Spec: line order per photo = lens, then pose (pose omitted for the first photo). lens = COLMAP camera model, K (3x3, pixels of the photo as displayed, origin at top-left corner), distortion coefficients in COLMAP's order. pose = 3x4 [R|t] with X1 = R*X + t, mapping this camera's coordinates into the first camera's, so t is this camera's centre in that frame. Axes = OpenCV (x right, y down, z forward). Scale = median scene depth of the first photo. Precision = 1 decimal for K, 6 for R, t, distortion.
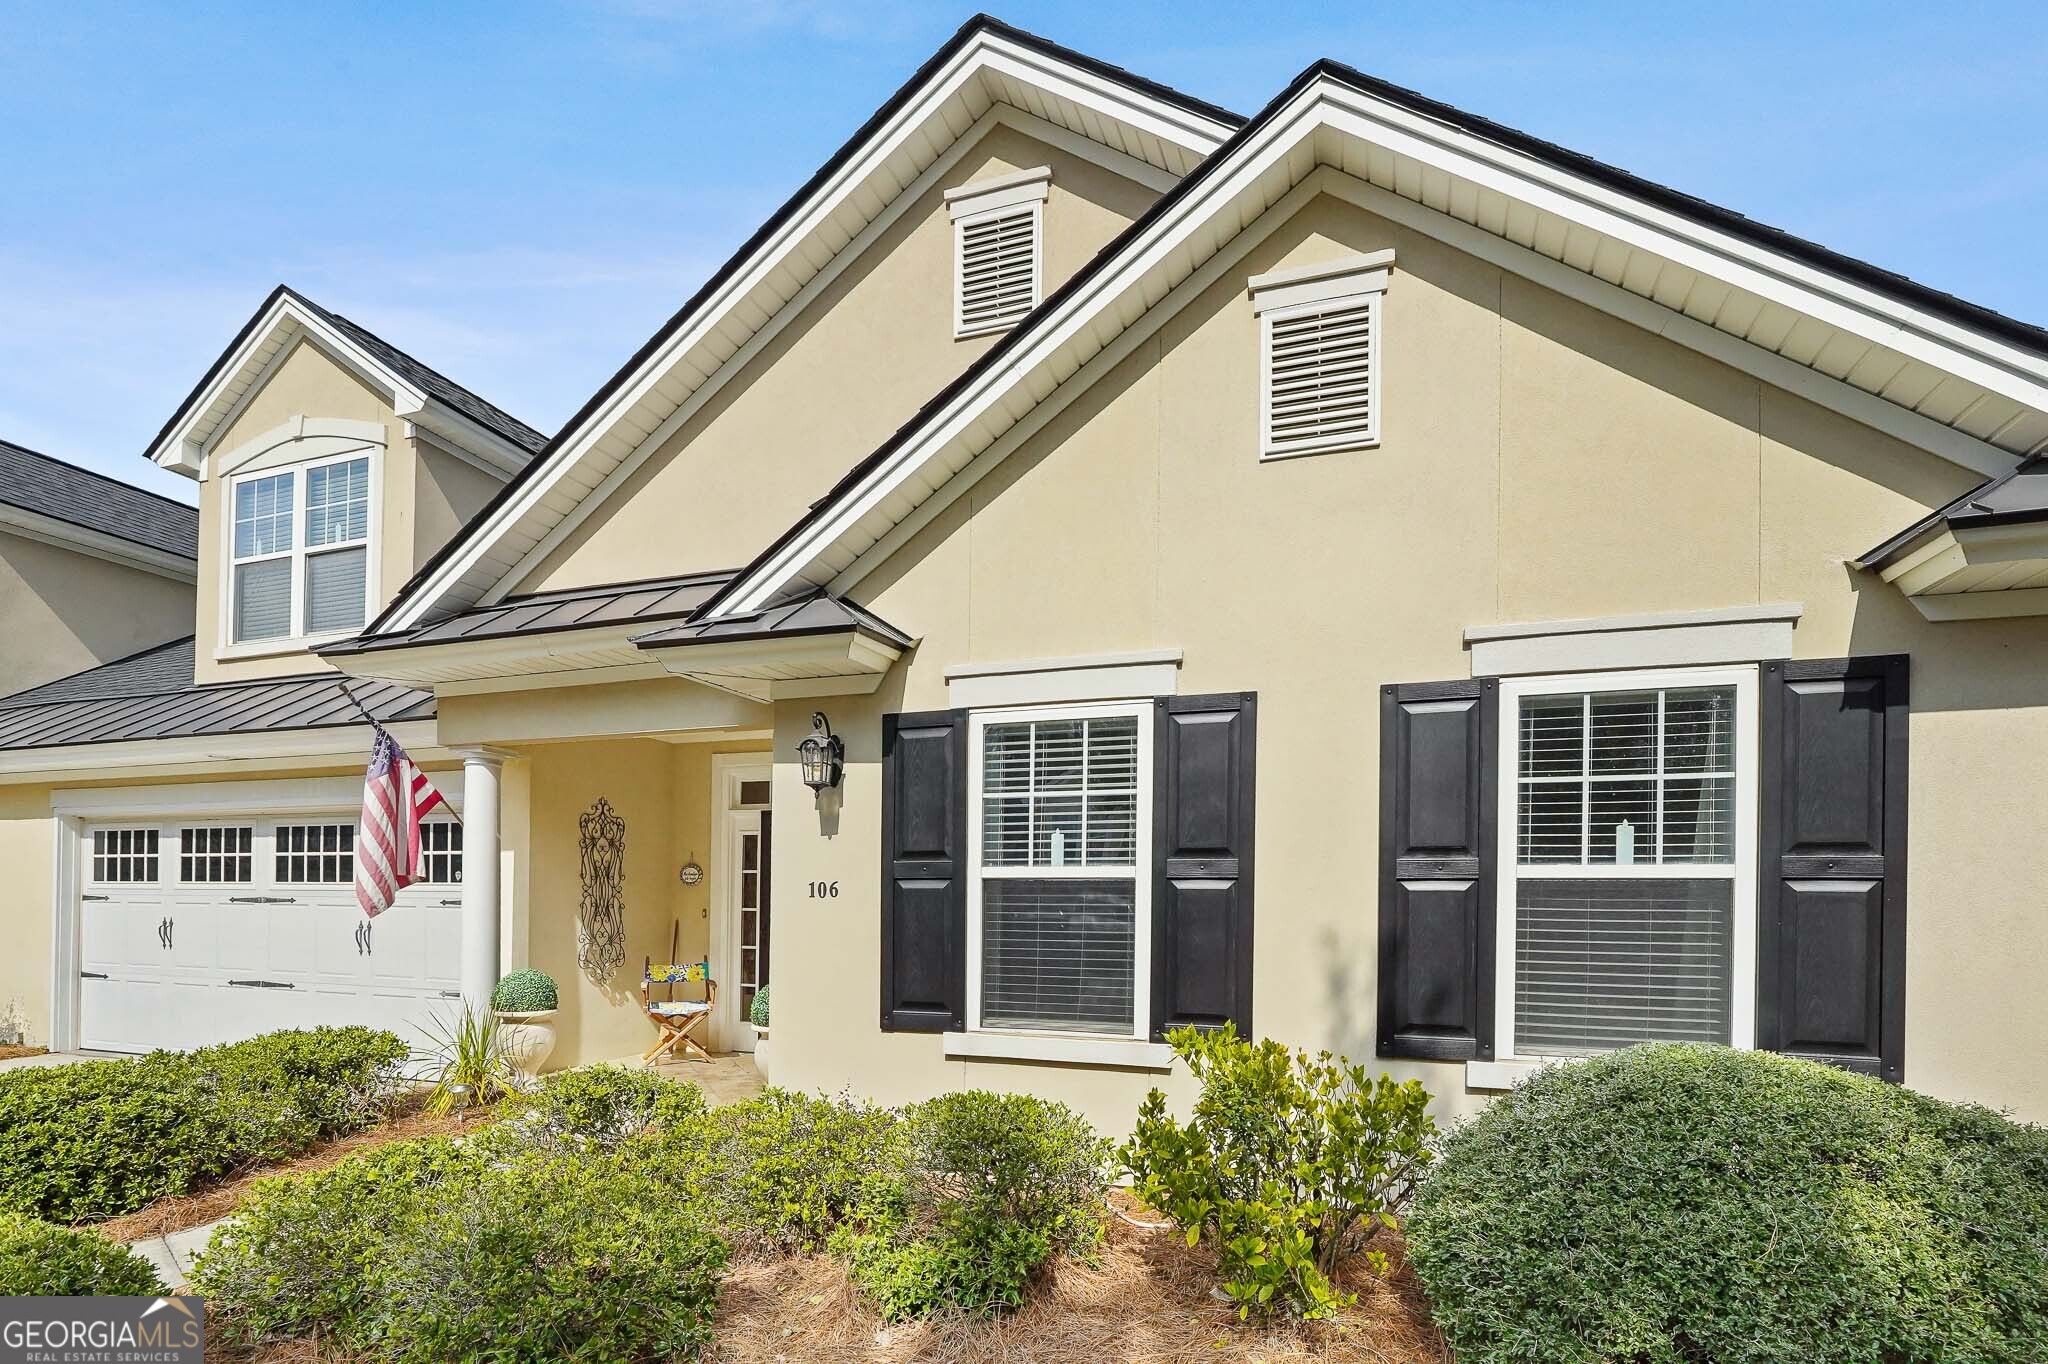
lens RADIAL K [[917.9, 0, 1028.8], [0, 917.9, 891.8], [0, 0, 1]] dist [-0.009823, 0.004989]
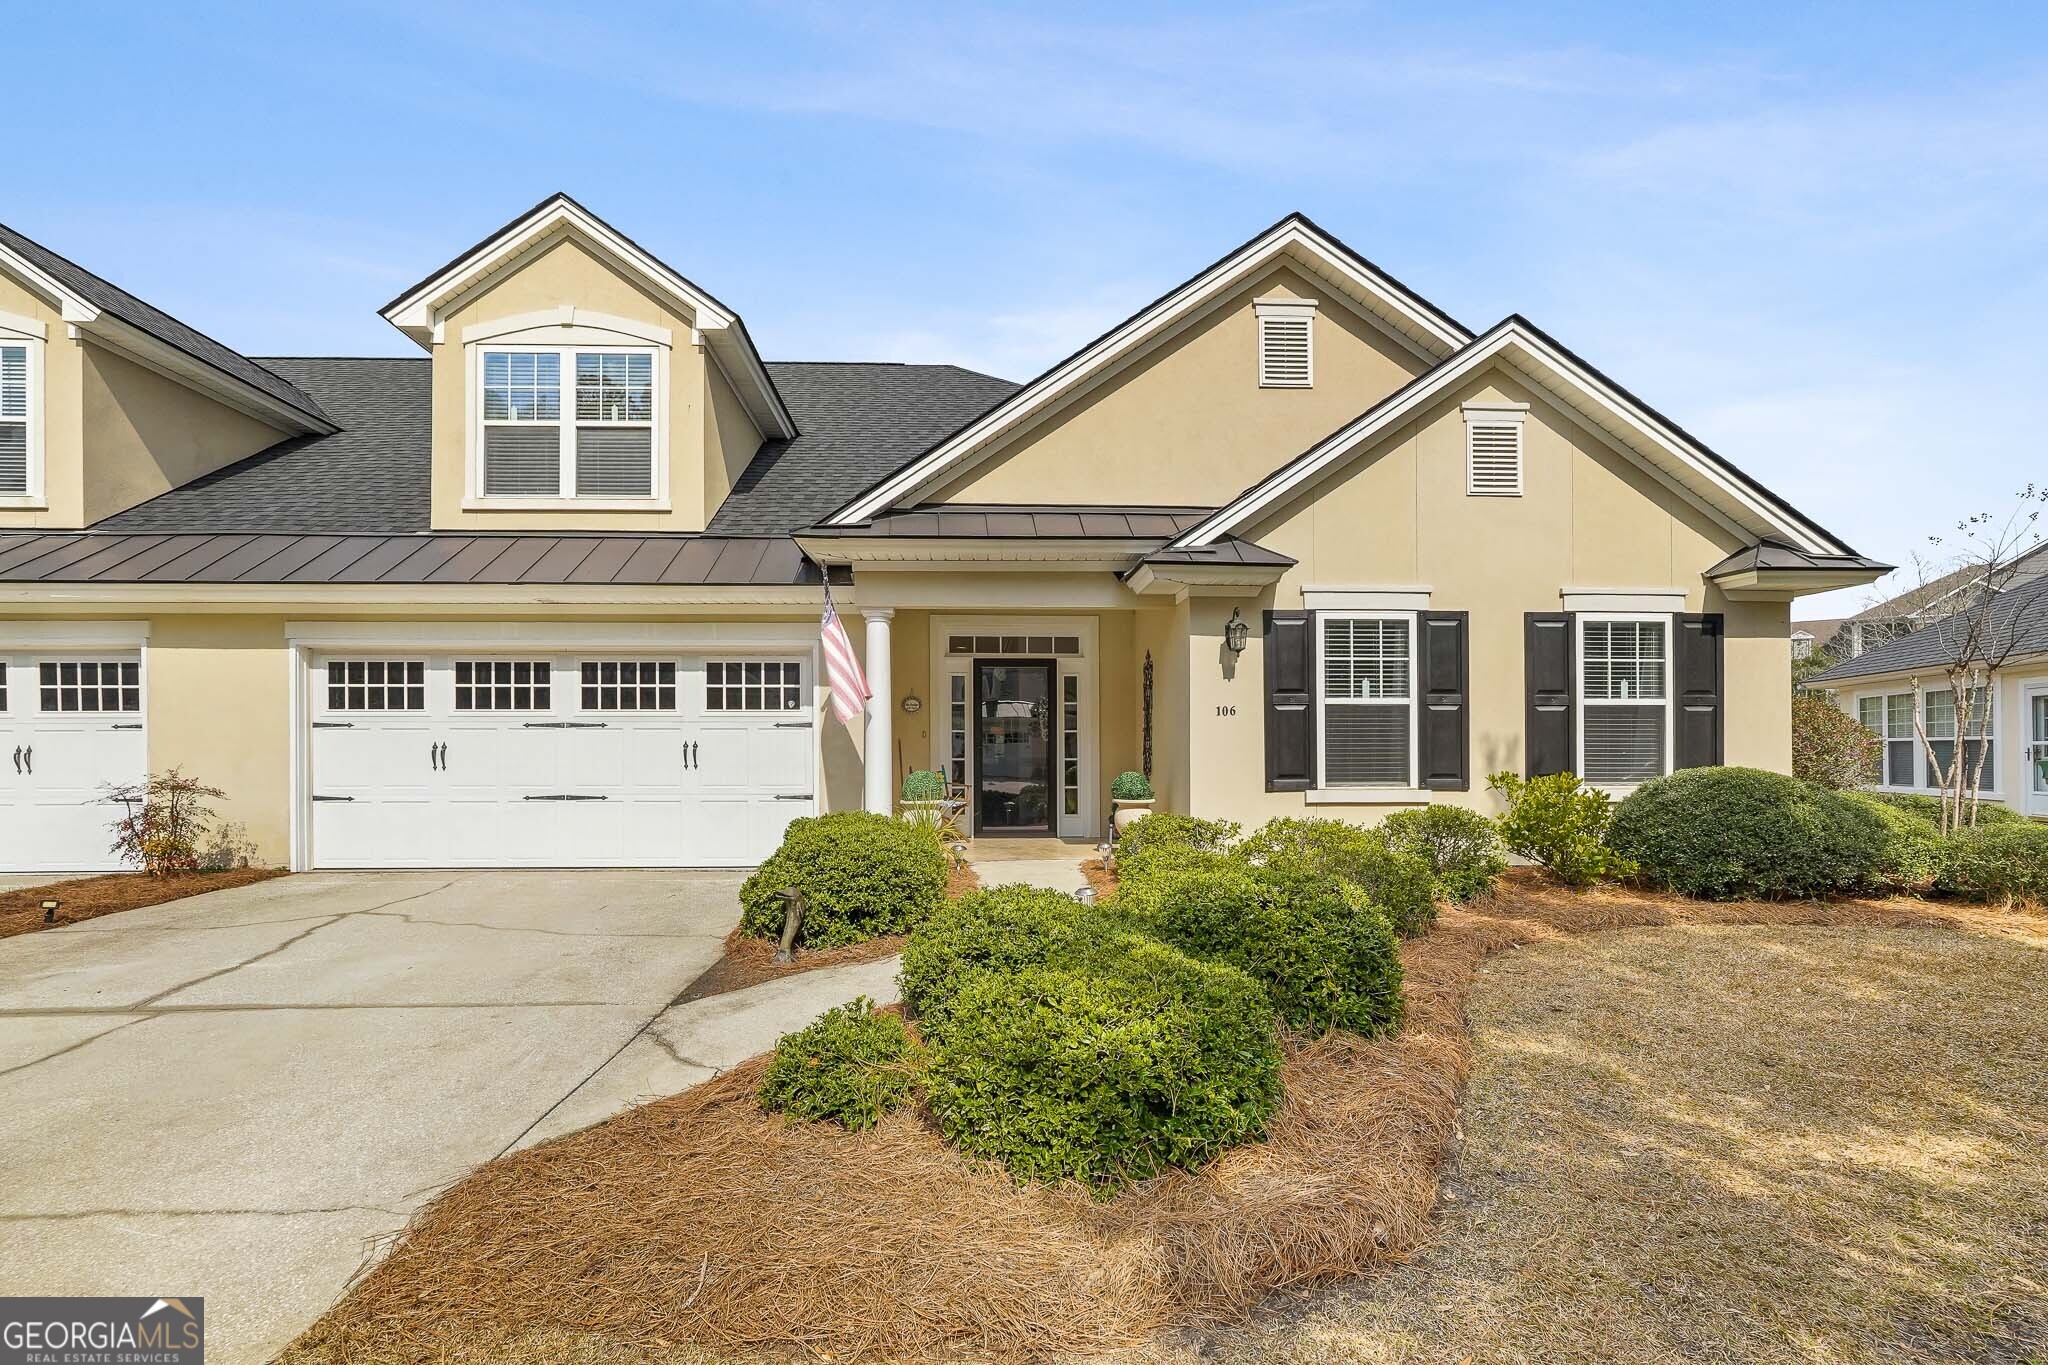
lens RADIAL K [[917.9, 0, 995.0], [0, 917.9, 736.7], [0, 0, 1]] dist [-0.009823, 0.004989]
pose [[0.943891, -0.002655, 0.330245, -1.236634], [0.003735, 0.999990, -0.002637, 0.049992], [-0.330235, 0.003723, 0.943892, -0.484438]]
